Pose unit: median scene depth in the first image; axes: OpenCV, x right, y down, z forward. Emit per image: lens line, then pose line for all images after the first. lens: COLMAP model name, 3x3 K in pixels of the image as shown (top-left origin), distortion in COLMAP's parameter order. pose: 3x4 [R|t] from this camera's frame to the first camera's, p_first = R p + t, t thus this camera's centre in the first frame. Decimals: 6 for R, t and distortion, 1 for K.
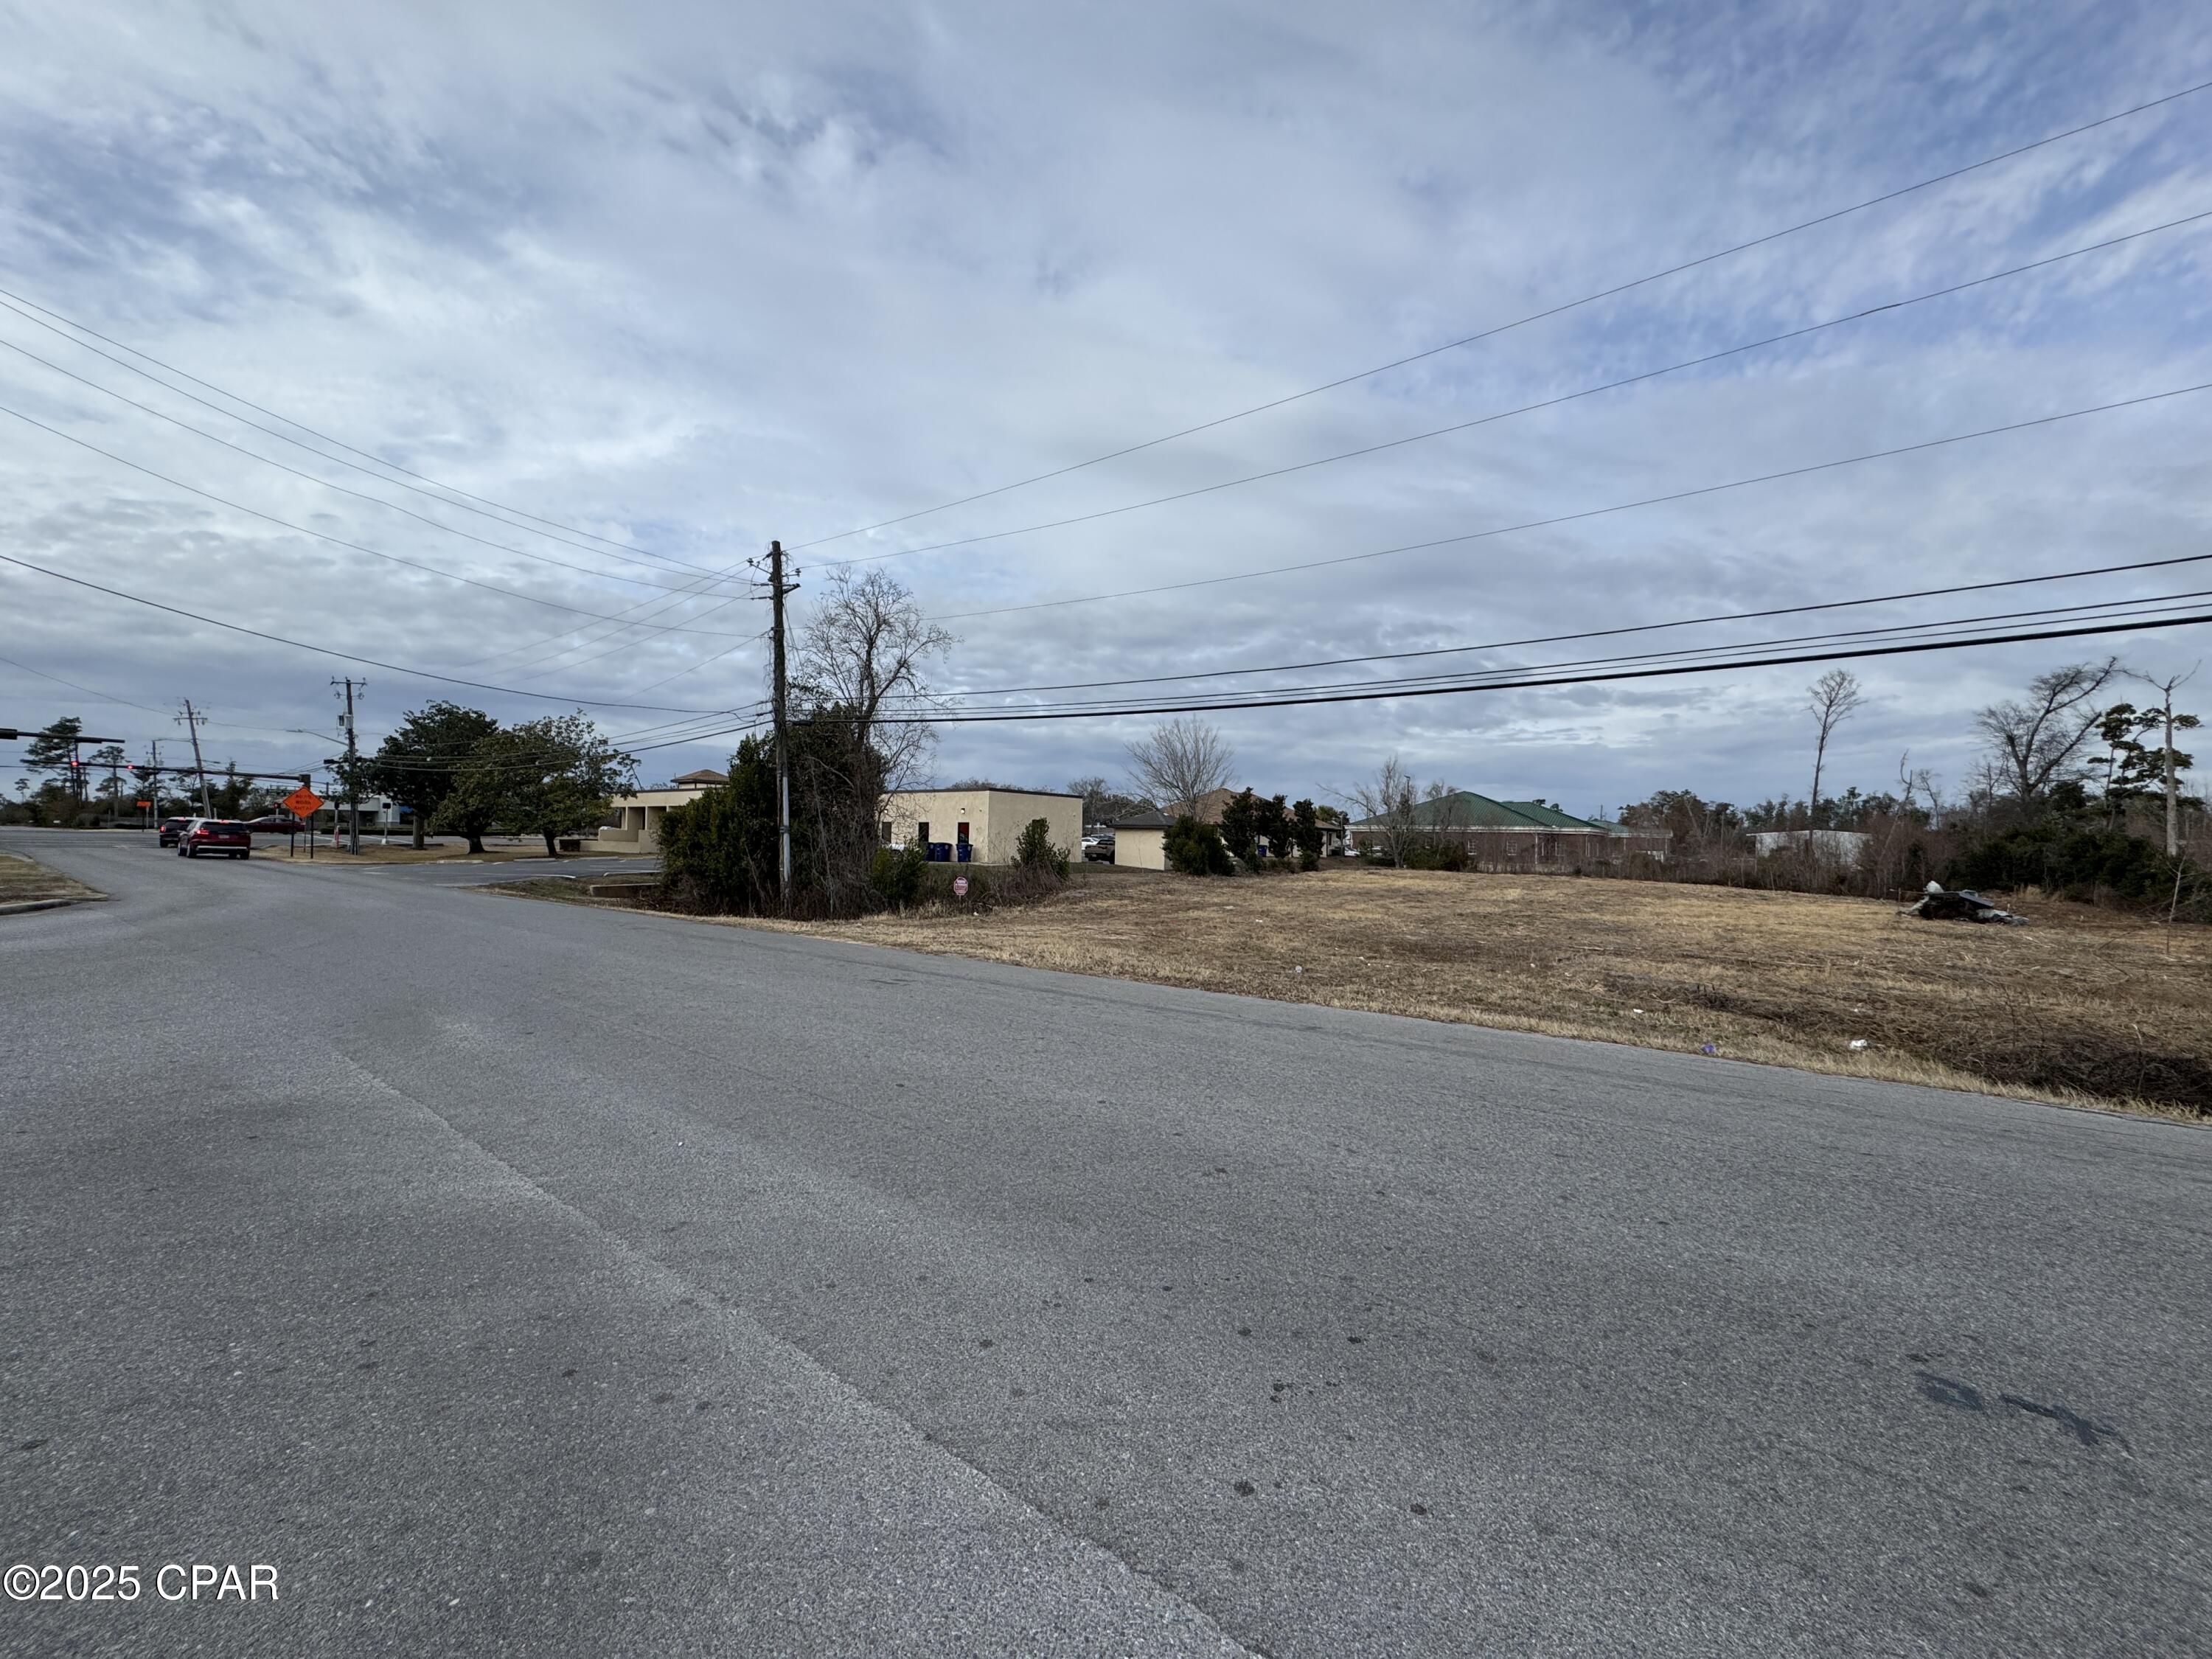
lens RADIAL K [[882.6, 0, 1102.5], [0, 882.6, 821.0], [0, 0, 1]] dist [-0.005719, 0.000650]
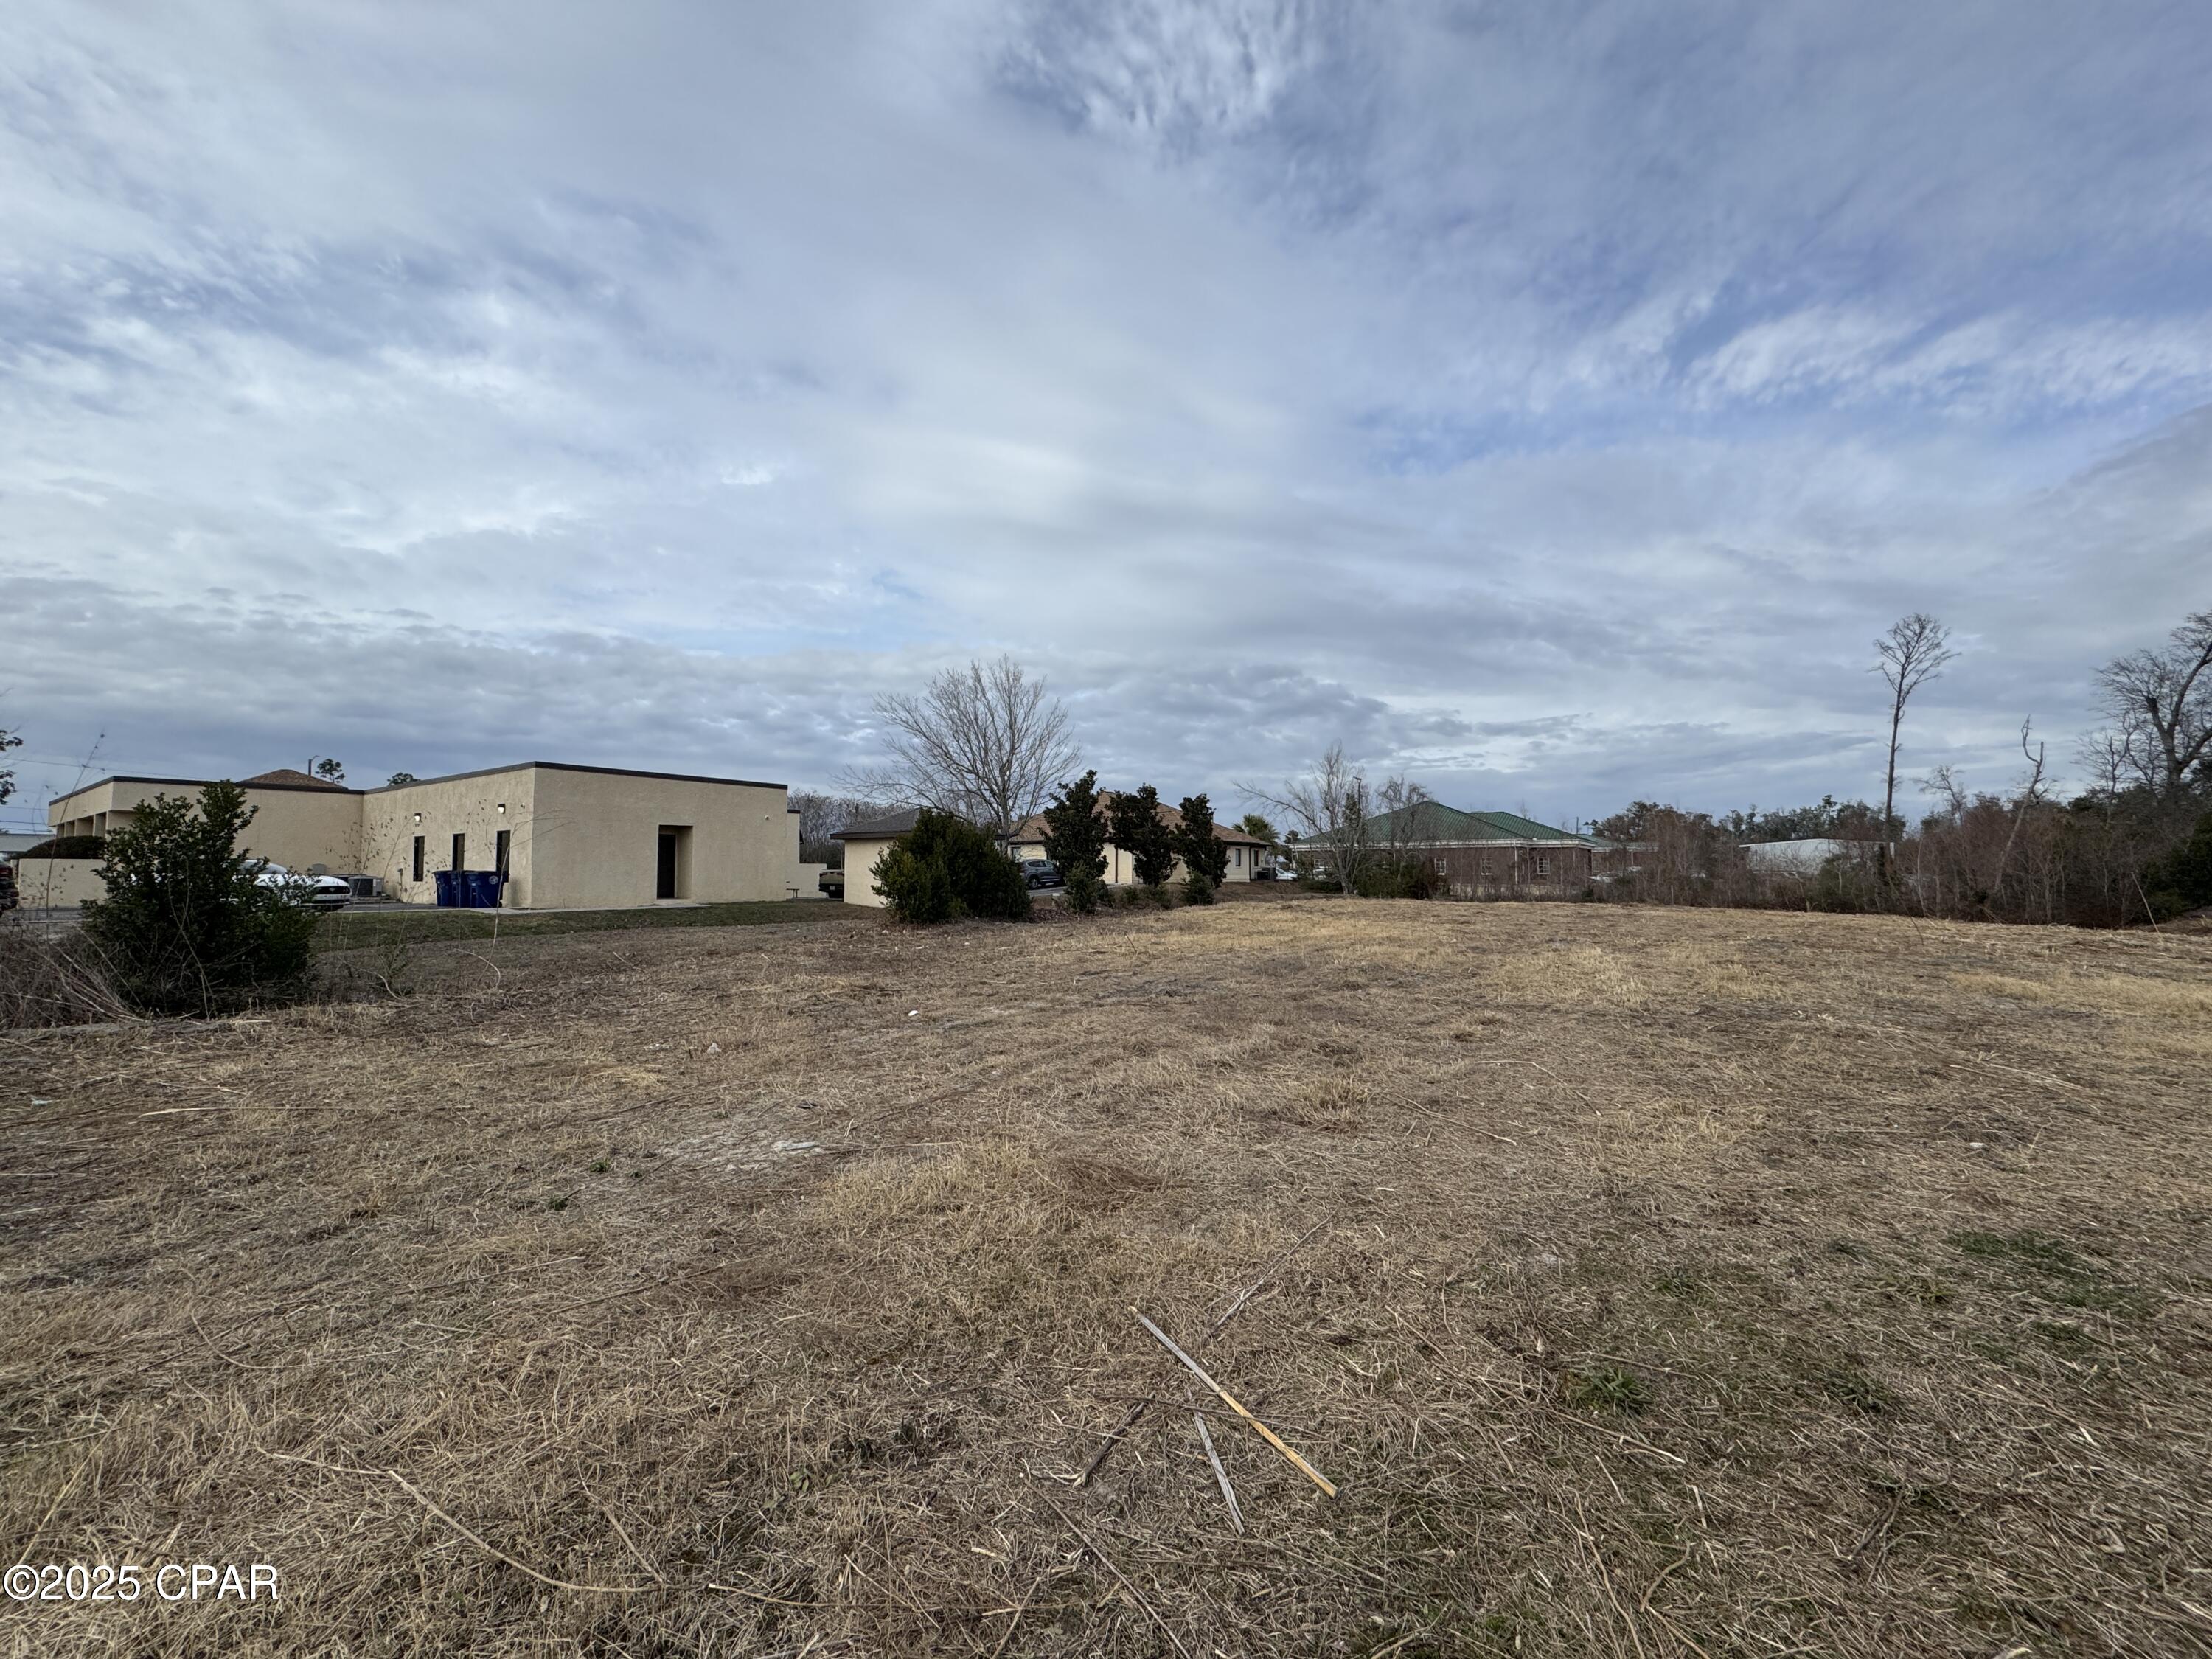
lens RADIAL K [[875.9, 0, 1115.6], [0, 875.9, 824.8], [0, 0, 1]] dist [-0.006639, 0.000443]
pose [[0.998512, -0.019669, 0.050871, 0.213499], [0.021168, 0.999352, -0.029111, 0.024297], [-0.050266, 0.030145, 0.998281, 0.556638]]
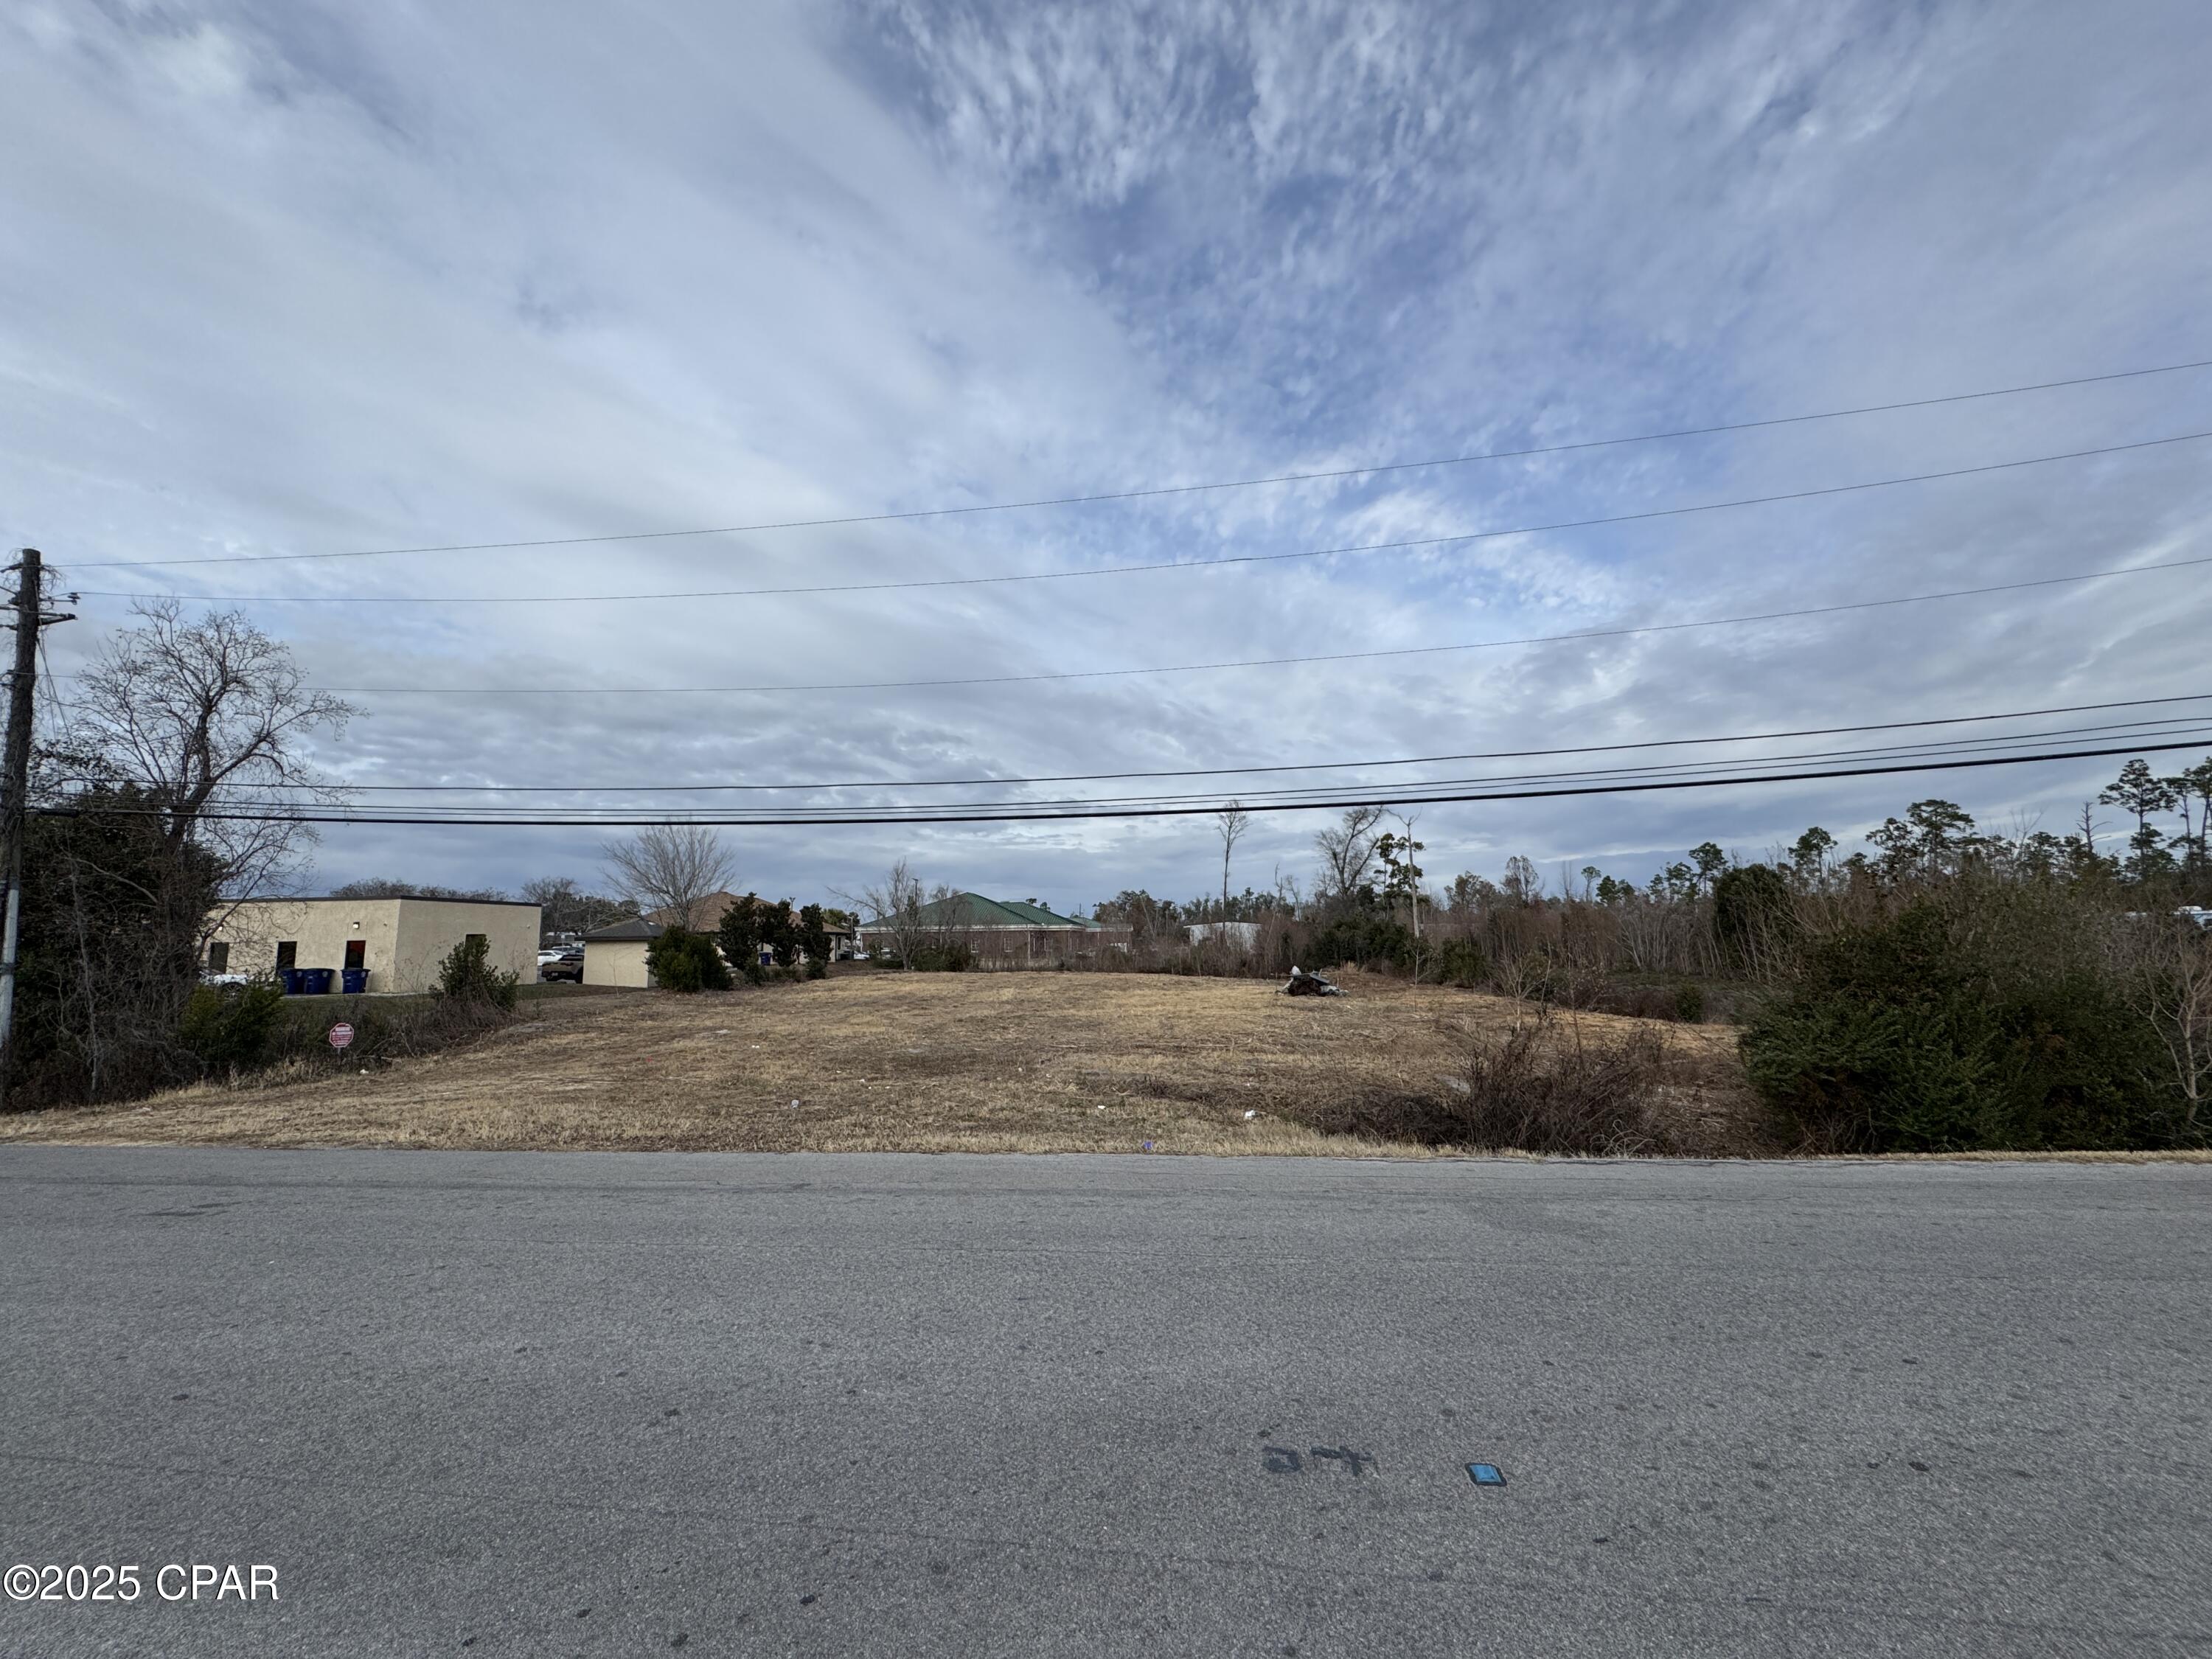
lens RADIAL K [[875.9, 0, 1115.6], [0, 875.9, 824.8], [0, 0, 1]] dist [-0.006639, 0.000443]
pose [[0.850925, 0.041260, 0.523664, 0.005281], [0.013320, 0.994895, -0.100033, -0.016727], [-0.525118, 0.092096, 0.846031, -0.004711]]
